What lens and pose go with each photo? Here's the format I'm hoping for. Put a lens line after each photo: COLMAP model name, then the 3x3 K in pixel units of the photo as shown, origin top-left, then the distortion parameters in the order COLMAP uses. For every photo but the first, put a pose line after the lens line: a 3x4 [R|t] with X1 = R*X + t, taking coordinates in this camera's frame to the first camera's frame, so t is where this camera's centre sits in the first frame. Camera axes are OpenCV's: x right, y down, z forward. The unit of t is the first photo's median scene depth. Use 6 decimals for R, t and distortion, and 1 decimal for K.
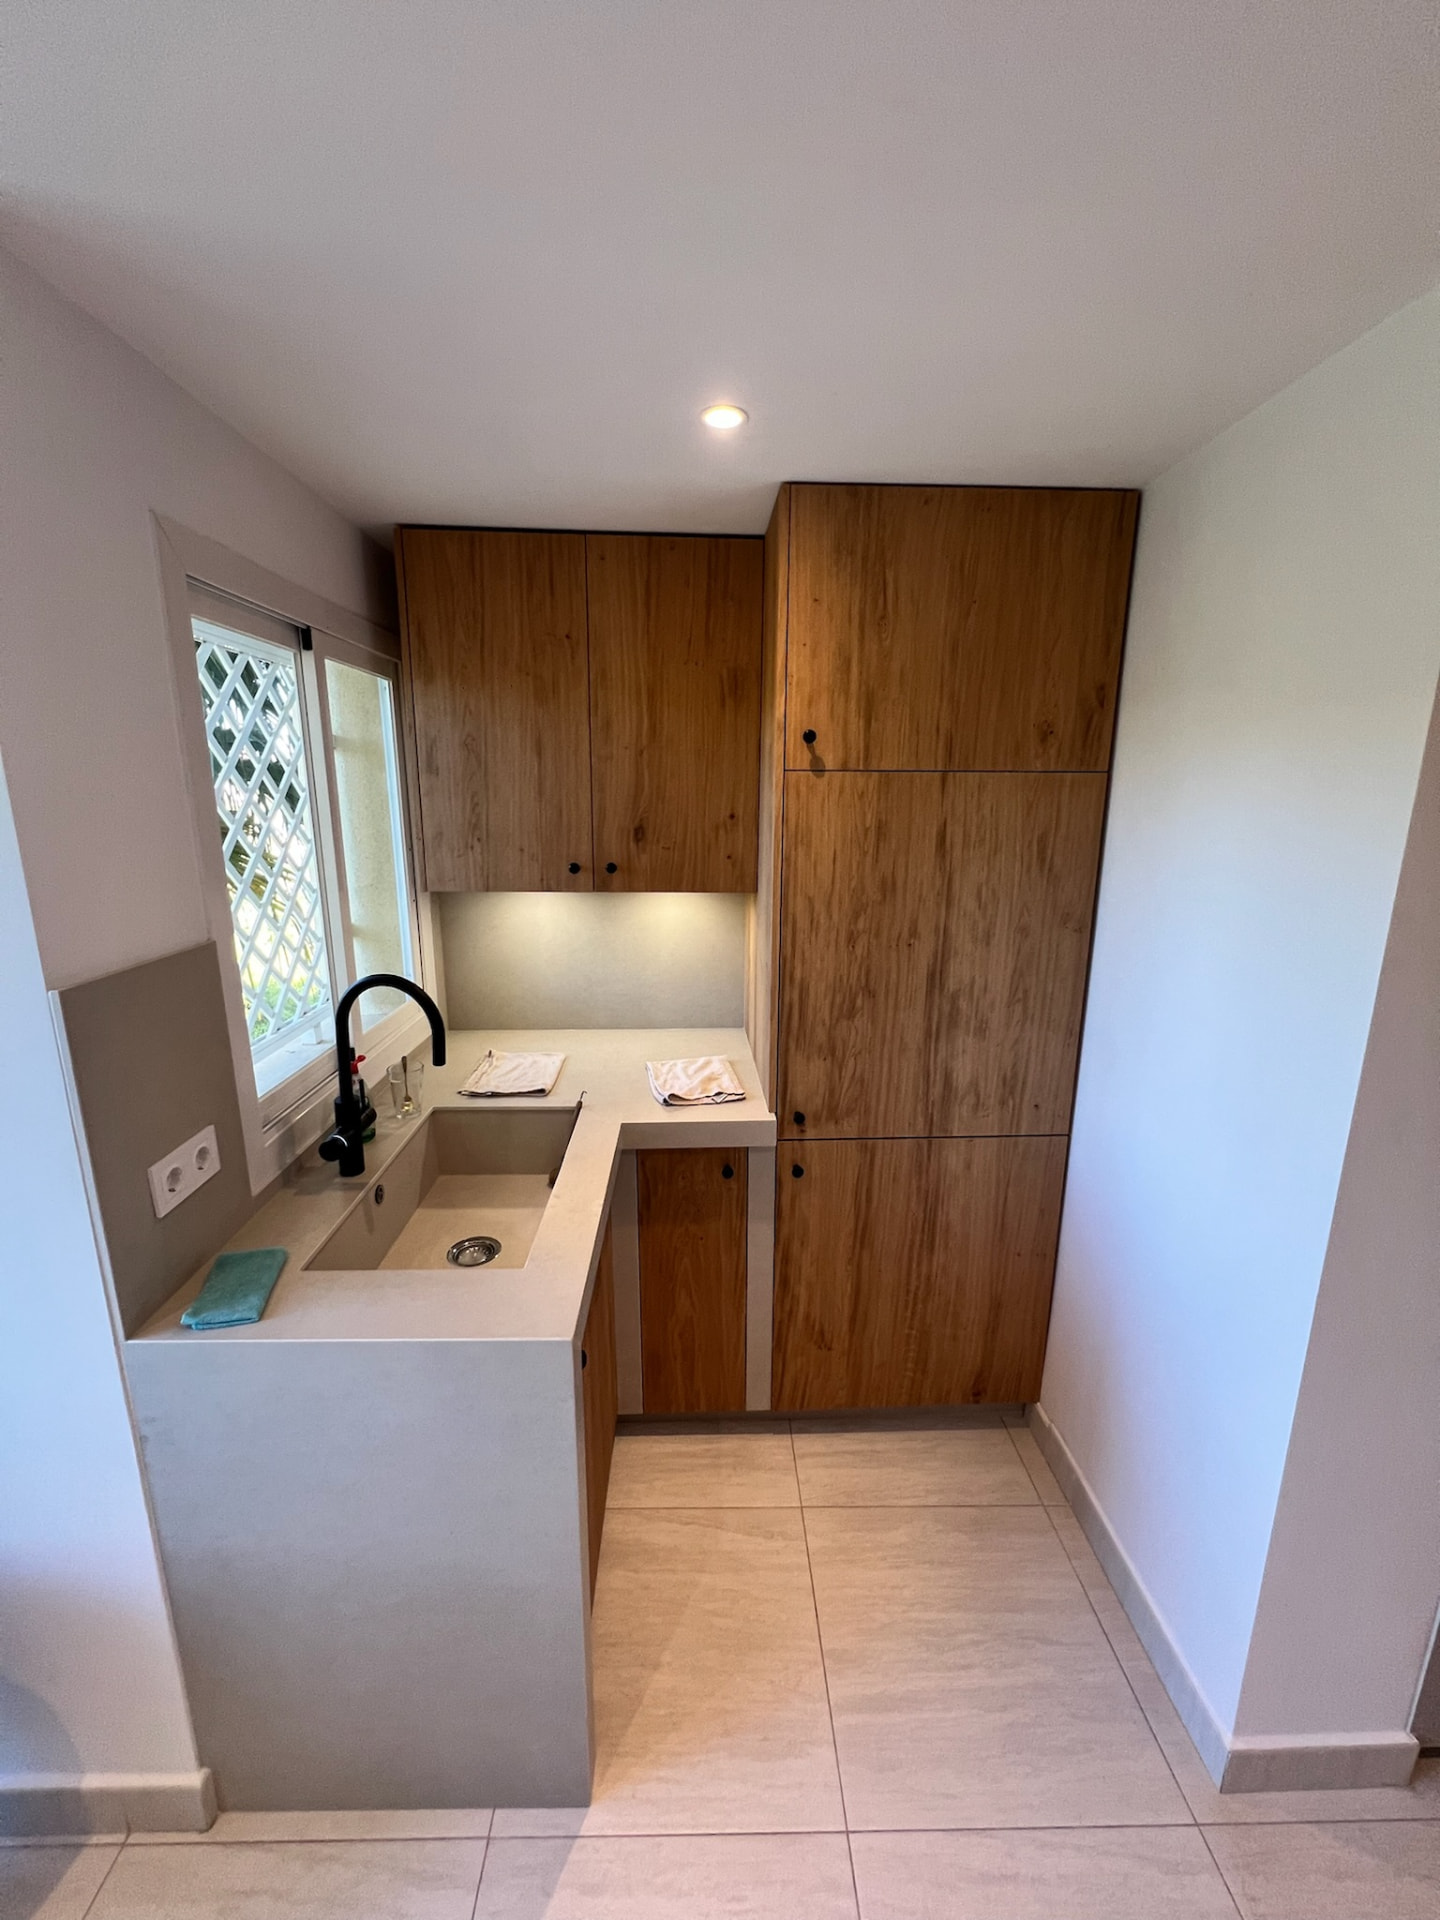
lens RADIAL K [[764.5, 0, 715.0], [0, 764.5, 957.3], [0, 0, 1]] dist [-0.002456, -0.000315]
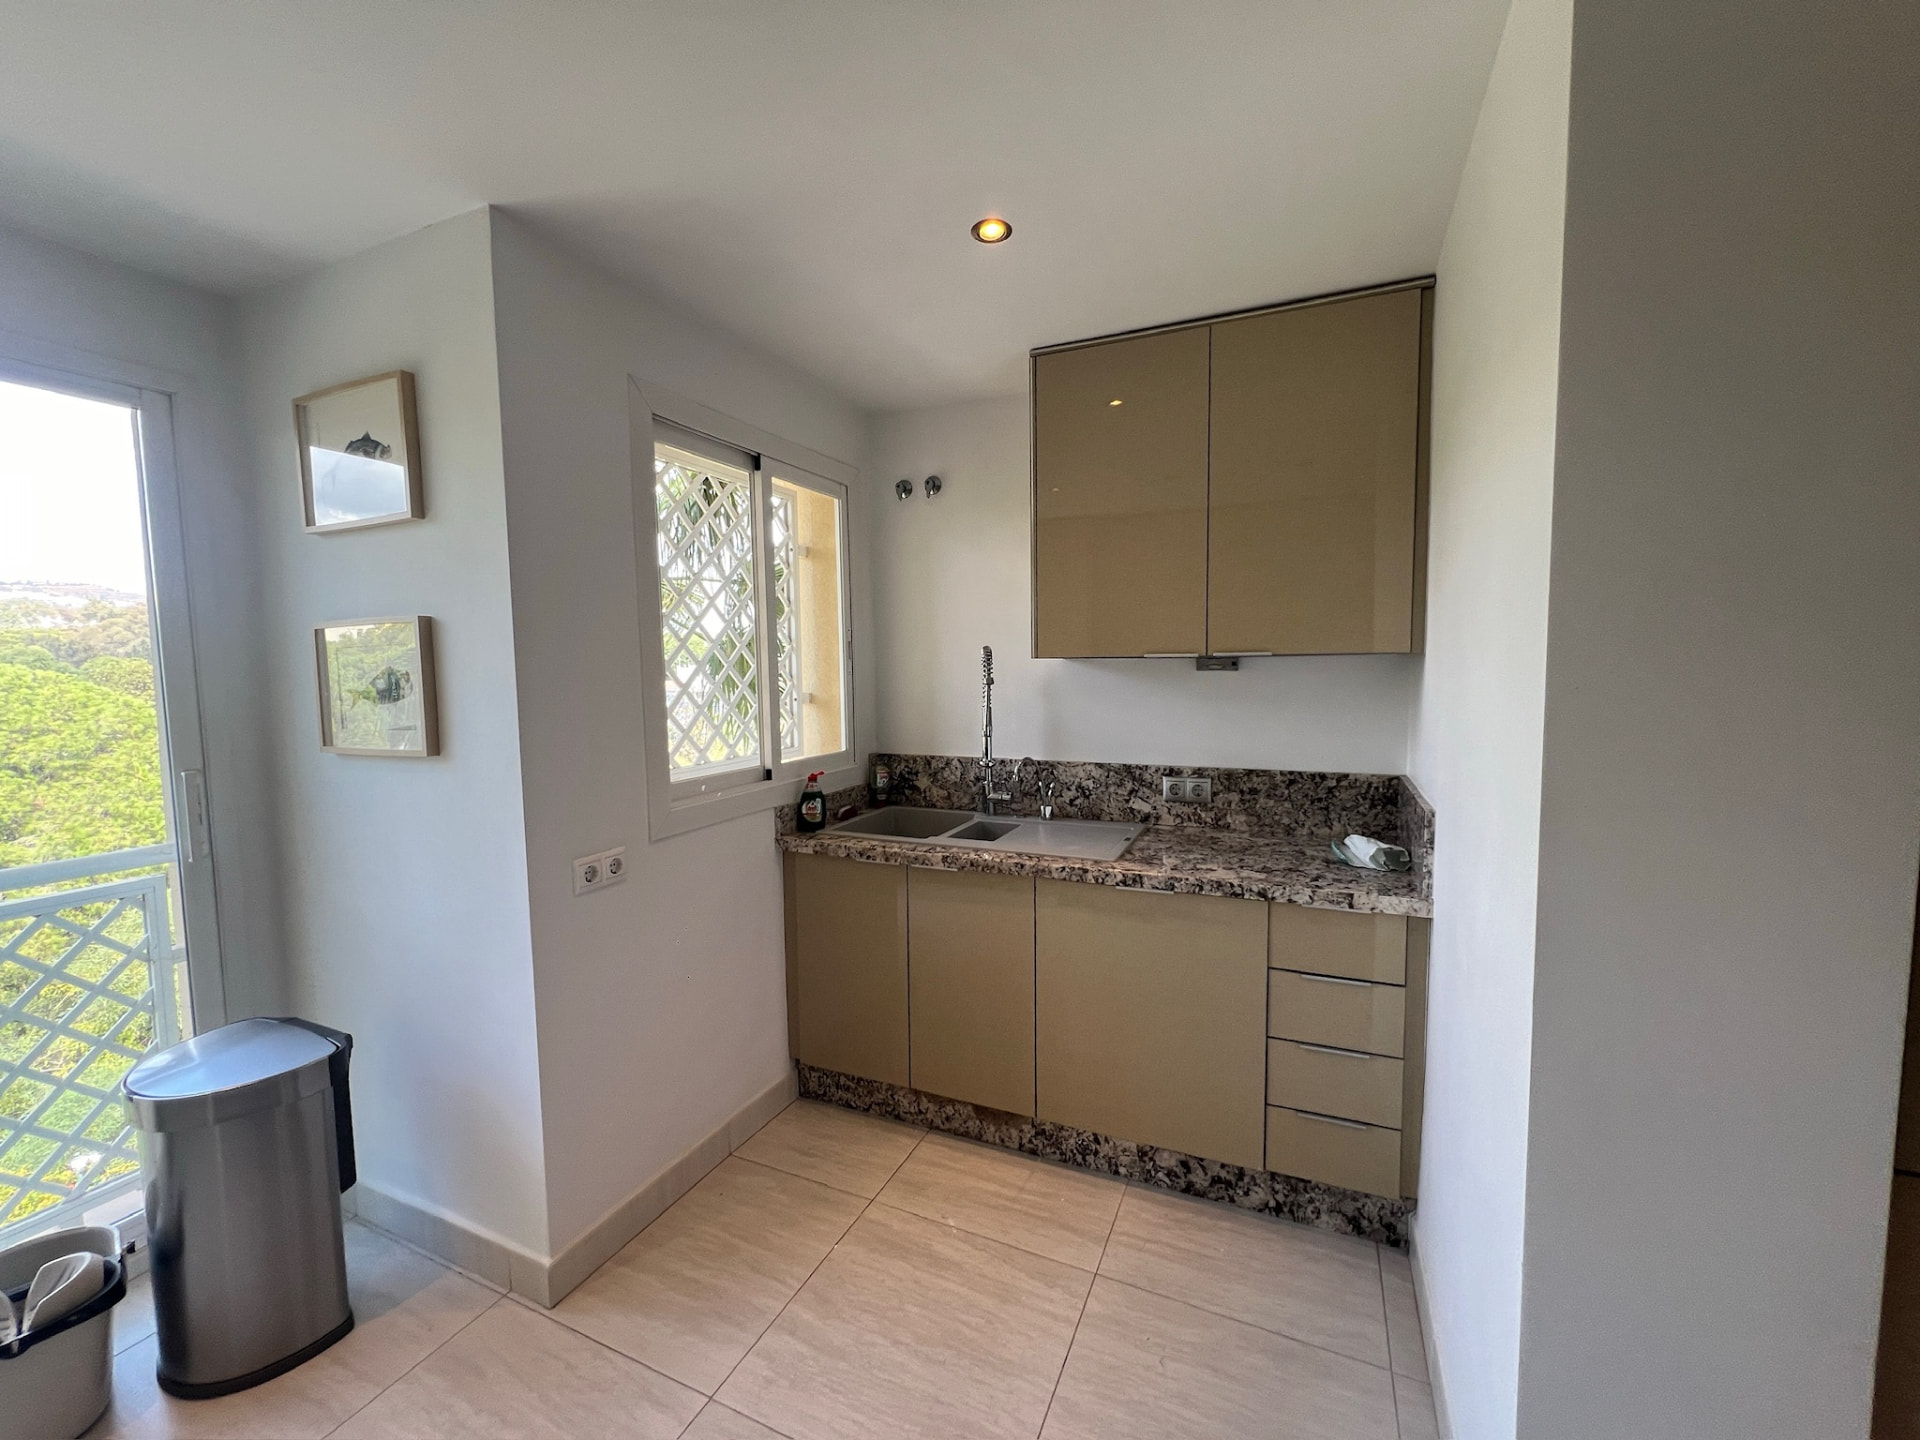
lens RADIAL K [[764.5, 0, 953.9], [0, 764.5, 723.2], [0, 0, 1]] dist [-0.002456, -0.000315]
pose [[0.901750, 0.016300, -0.431950, 0.375327], [-0.071639, 0.991105, -0.112155, 0.171767], [0.426279, 0.132080, 0.894897, -0.014444]]
